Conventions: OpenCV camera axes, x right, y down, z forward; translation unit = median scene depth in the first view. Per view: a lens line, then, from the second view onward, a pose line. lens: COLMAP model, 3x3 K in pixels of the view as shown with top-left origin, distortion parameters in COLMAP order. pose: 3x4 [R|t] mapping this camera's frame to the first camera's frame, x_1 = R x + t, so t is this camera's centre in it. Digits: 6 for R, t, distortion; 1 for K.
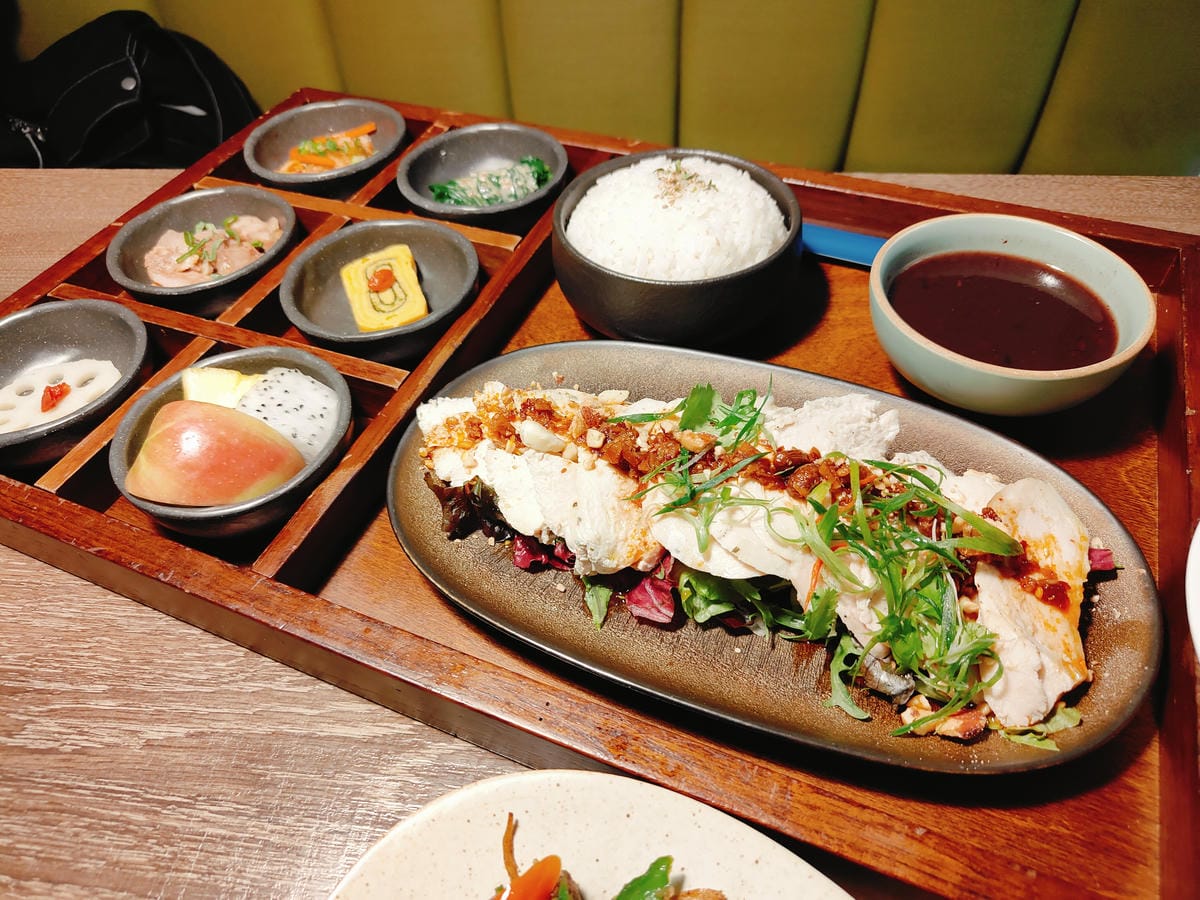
lens RADIAL K [[849.7, 0, 593.9], [0, 849.7, 442.7], [0, 0, 1]] dist [-0.018930, -0.005976]
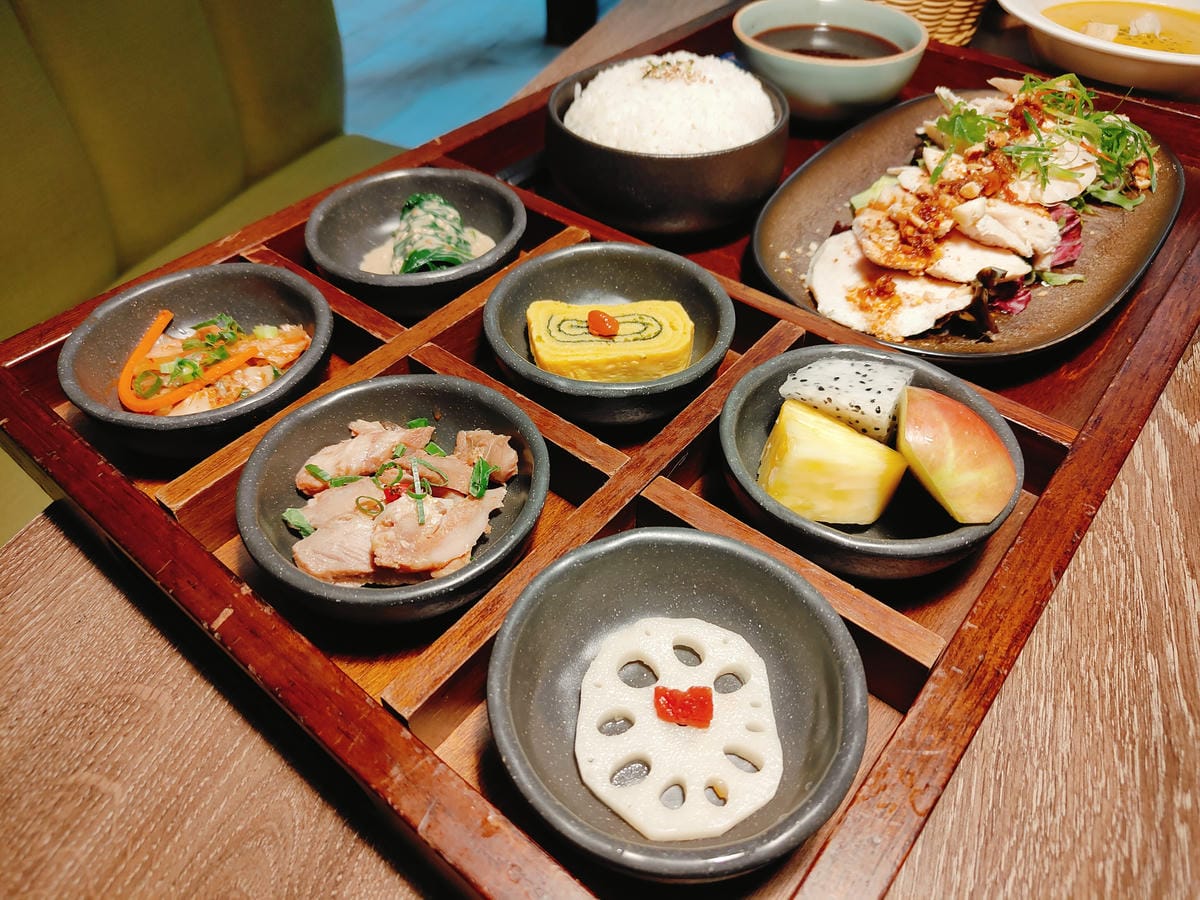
lens RADIAL K [[849.7, 0, 603.5], [0, 849.7, 461.4], [0, 0, 1]] dist [-0.018930, -0.005976]
pose [[0.282060, -0.651401, 0.704357, -1.221725], [0.695049, 0.644812, 0.318000, -0.493777], [-0.661323, 0.399868, 0.634631, 0.759818]]
